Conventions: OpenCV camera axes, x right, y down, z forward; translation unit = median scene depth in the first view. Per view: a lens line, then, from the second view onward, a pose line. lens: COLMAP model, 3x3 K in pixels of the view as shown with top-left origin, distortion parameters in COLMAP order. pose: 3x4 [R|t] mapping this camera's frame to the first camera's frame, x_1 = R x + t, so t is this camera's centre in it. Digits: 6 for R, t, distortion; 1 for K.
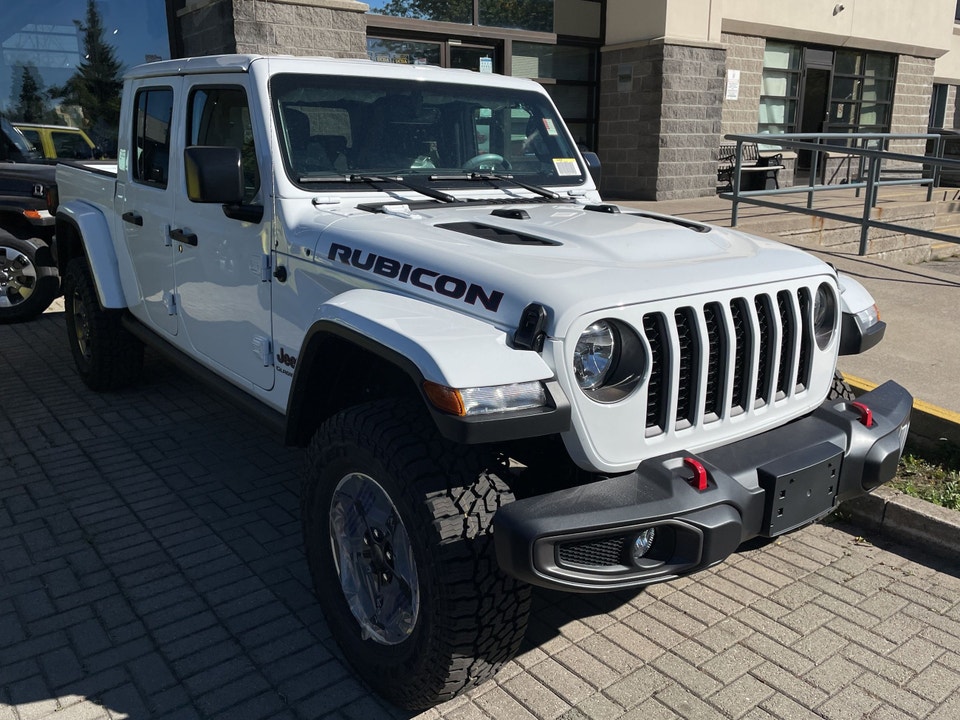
lens RADIAL K [[772.6, 0, 480.0], [0, 772.6, 376.8], [0, 0, 1]] dist [0.004954, 0.001564]
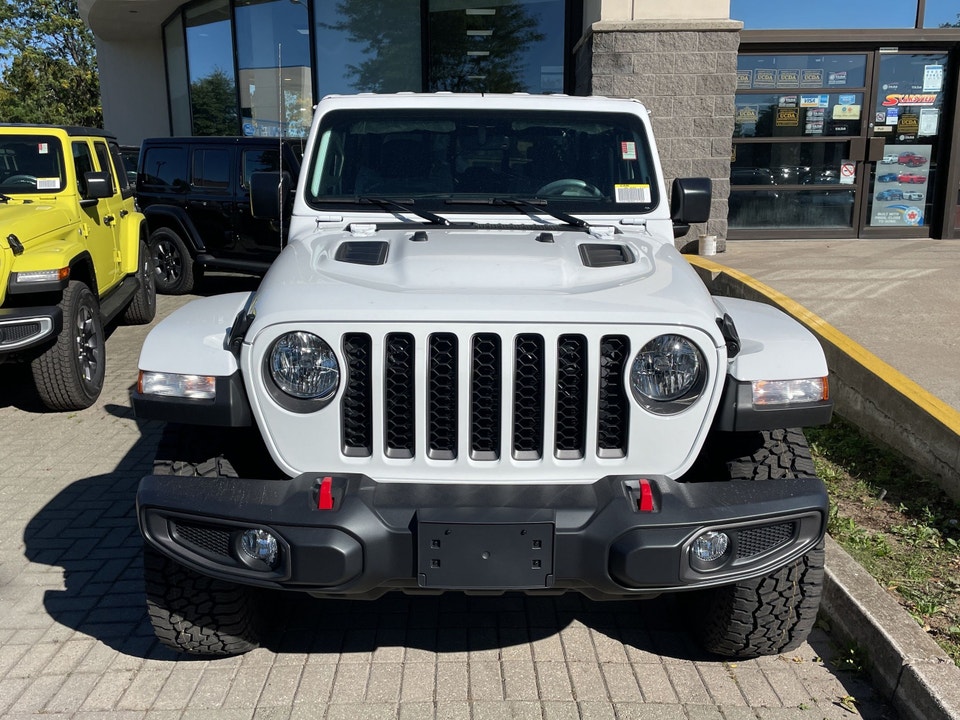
lens RADIAL K [[817.0, 0, 480.0], [0, 817.0, 360.0], [0, 0, 1]] dist [0.004652, -0.001044]
pose [[0.808336, 0.126011, -0.575078, 0.773603], [-0.161696, 0.986779, -0.011060, -0.050383], [0.566081, 0.101928, 0.818024, 0.174434]]
